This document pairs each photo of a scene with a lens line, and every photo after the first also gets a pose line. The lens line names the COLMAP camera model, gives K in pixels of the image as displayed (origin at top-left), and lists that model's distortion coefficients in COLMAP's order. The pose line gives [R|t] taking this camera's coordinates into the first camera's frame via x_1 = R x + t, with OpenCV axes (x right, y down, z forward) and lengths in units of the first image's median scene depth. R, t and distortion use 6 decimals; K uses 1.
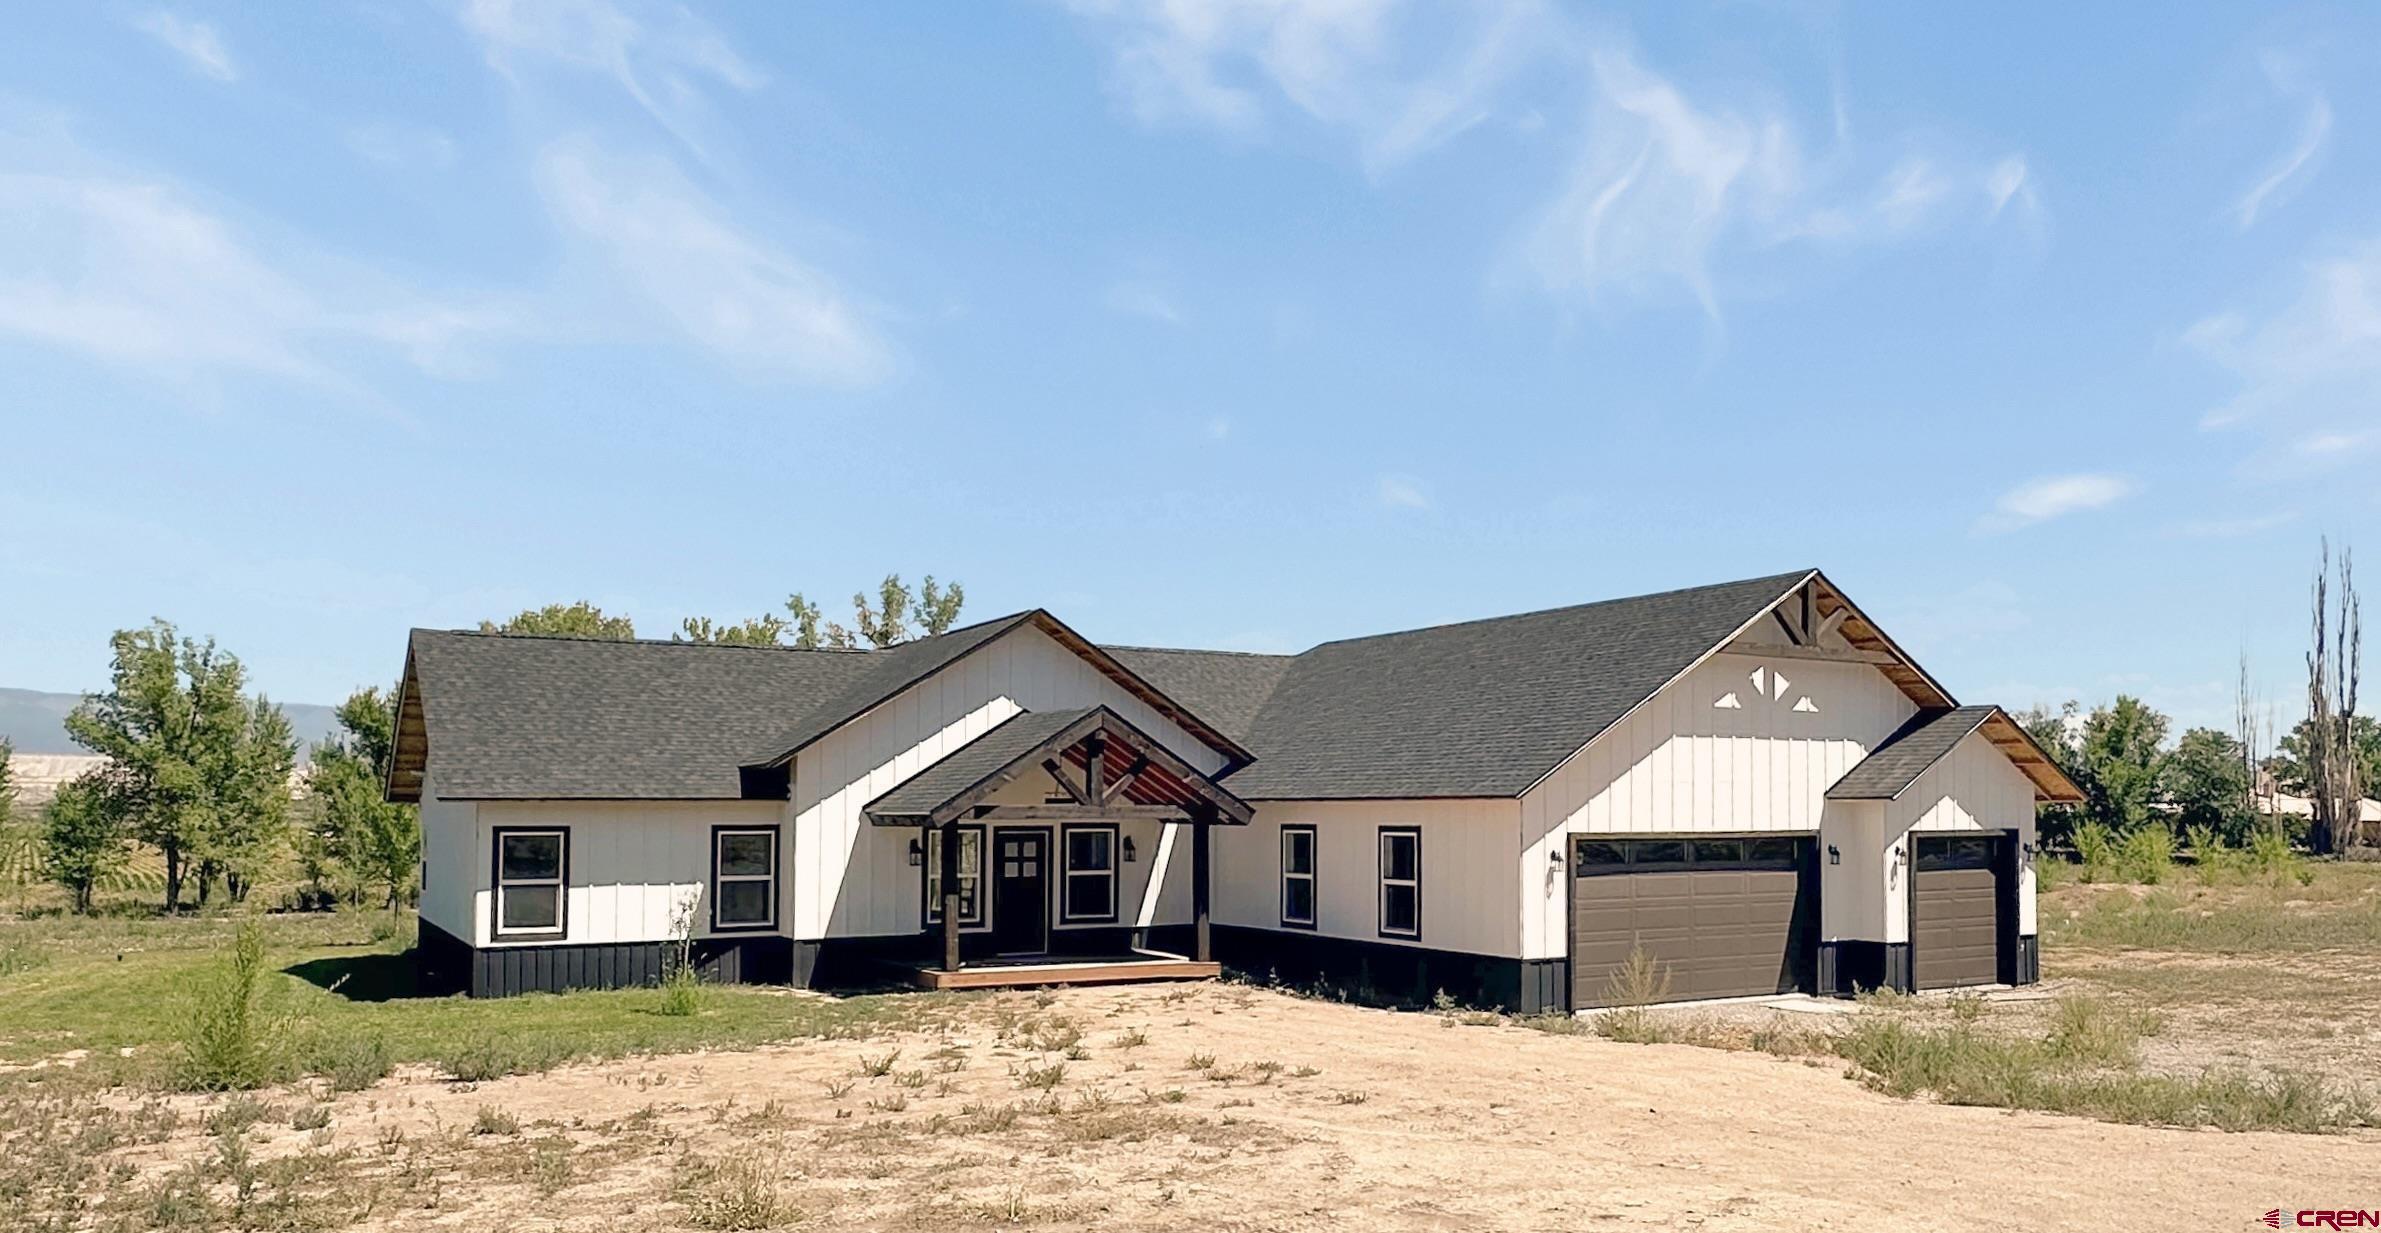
lens RADIAL K [[1795.9, 0, 1241.2], [0, 1795.9, 621.7], [0, 0, 1]] dist [-0.043322, 0.001917]
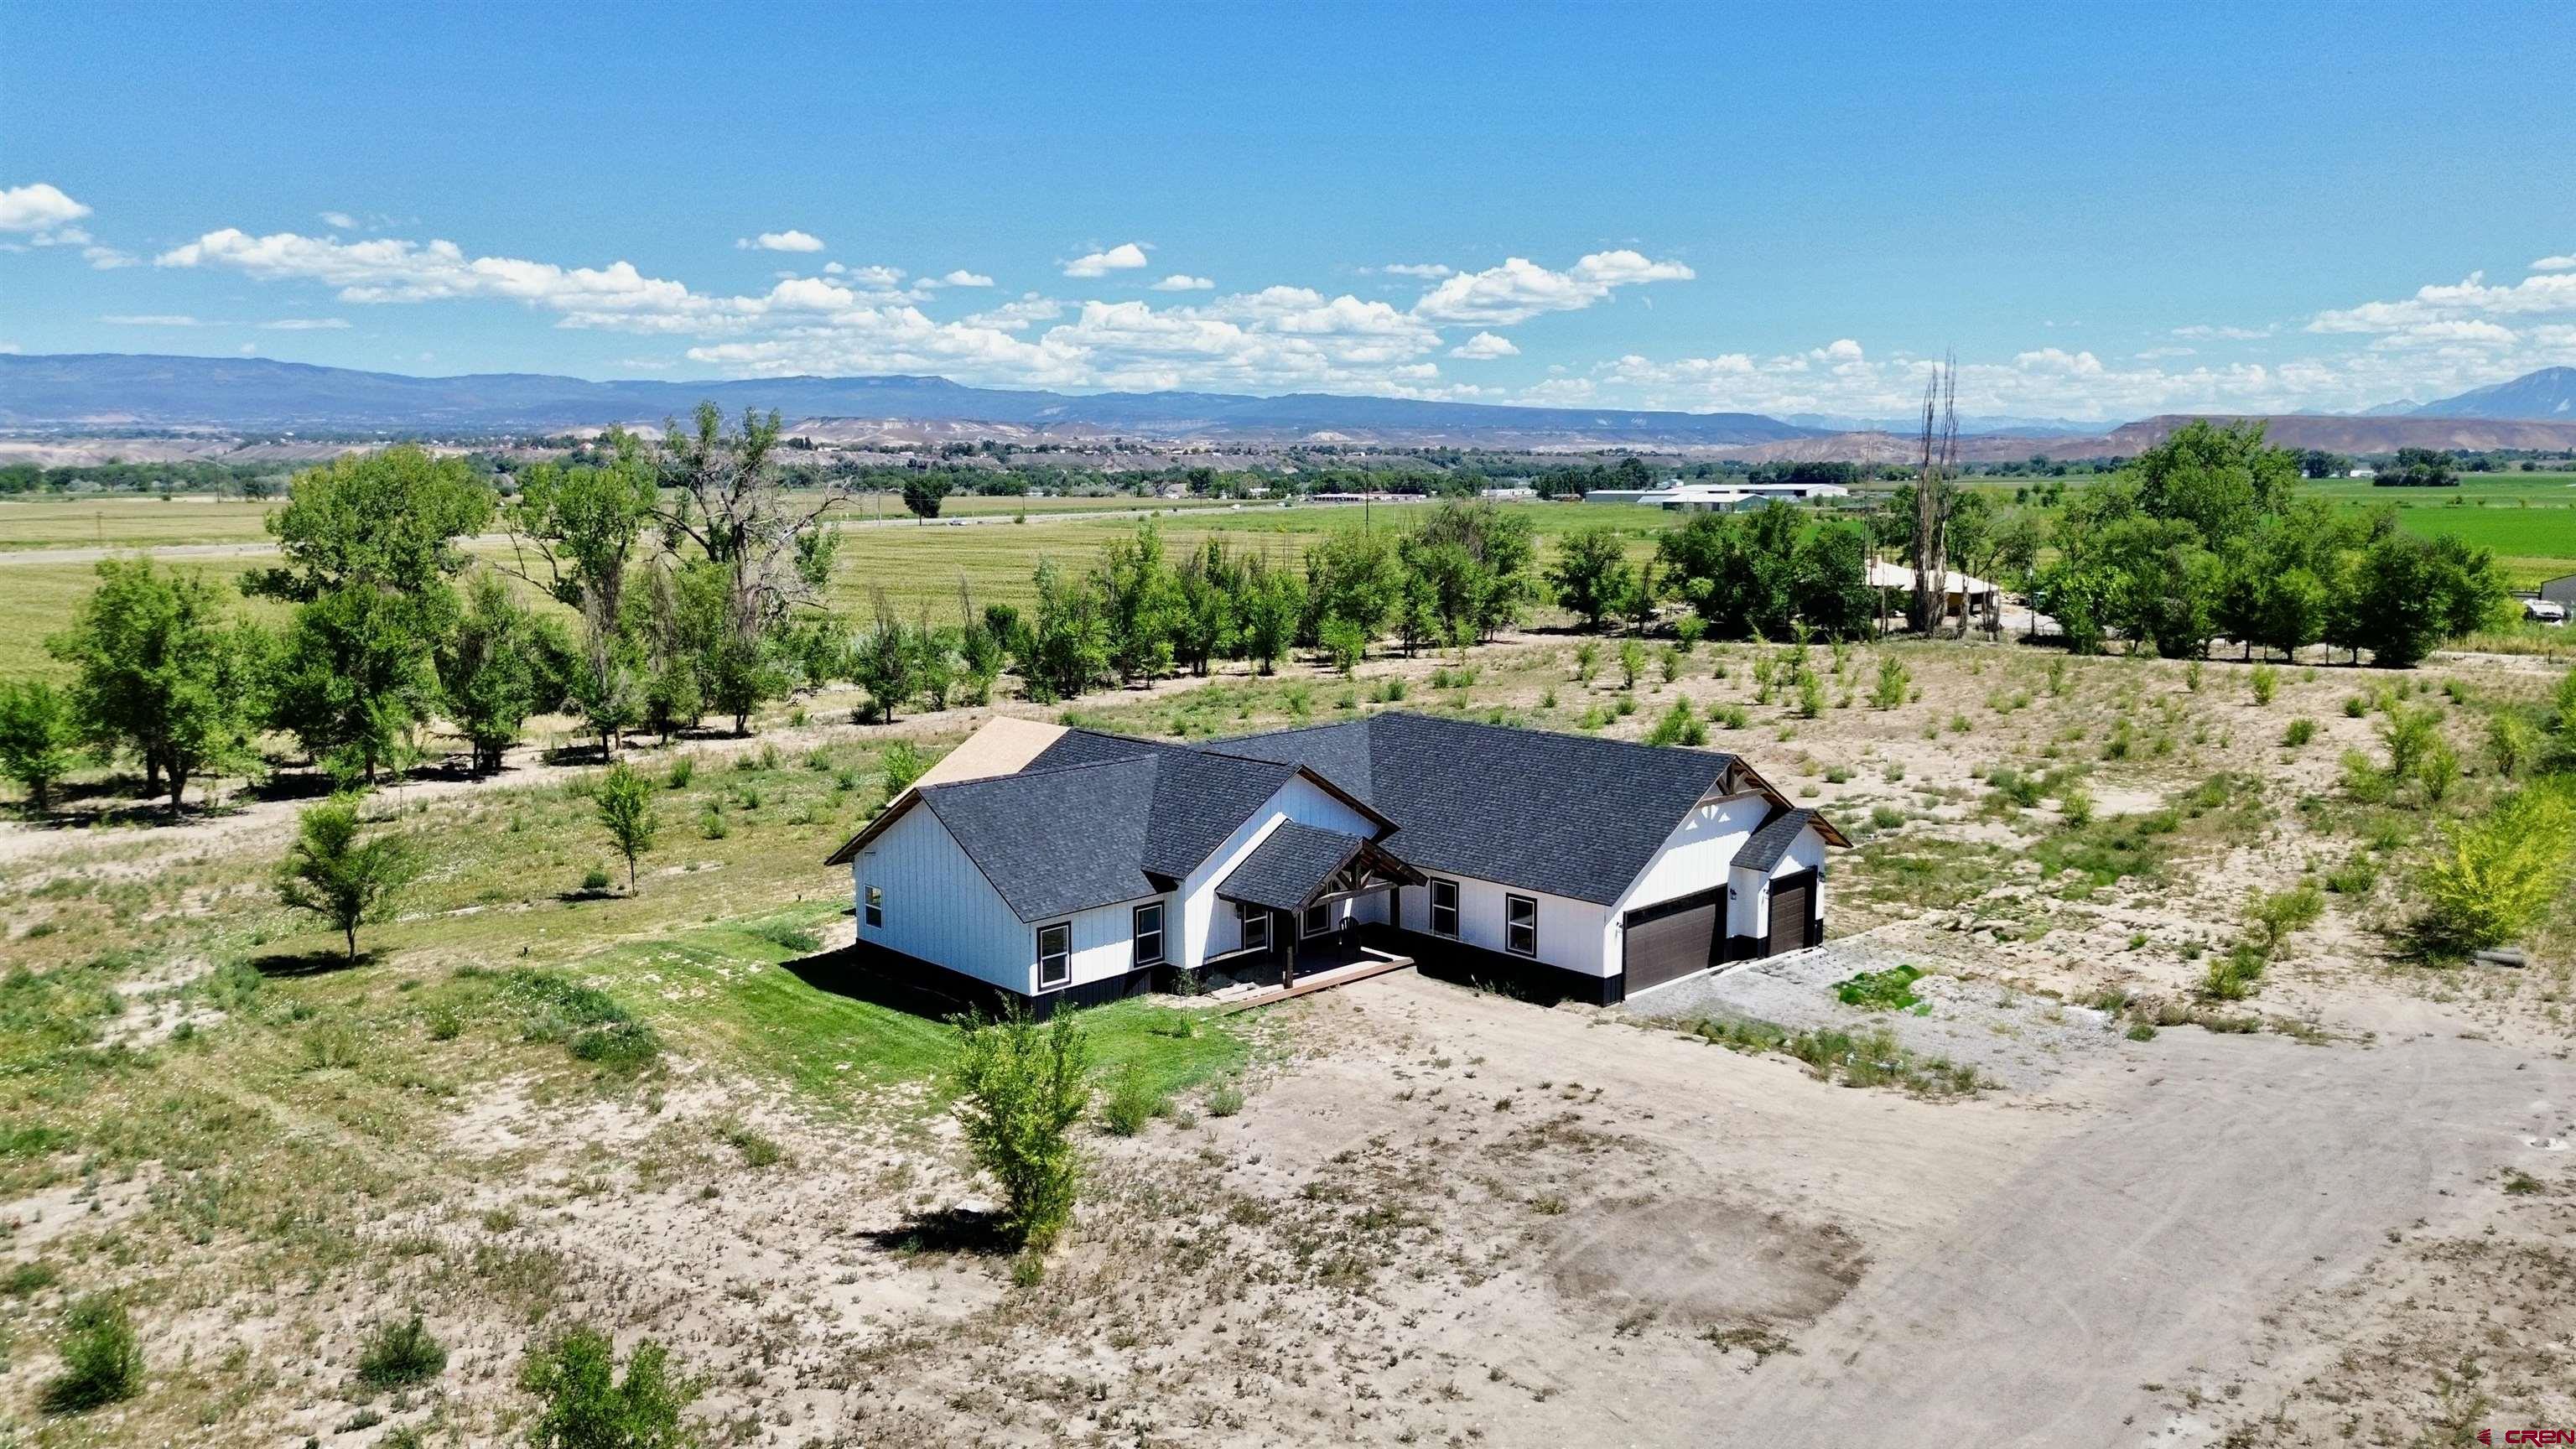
lens RADIAL K [[1838.3, 0, 1288.0], [0, 1838.3, 724.5], [0, 0, 1]] dist [0.062111, -0.000282]
pose [[0.973427, -0.037338, 0.225934, -0.545746], [-0.017251, 0.971859, 0.234933, -0.480545], [-0.228348, -0.232587, 0.945389, -0.679462]]
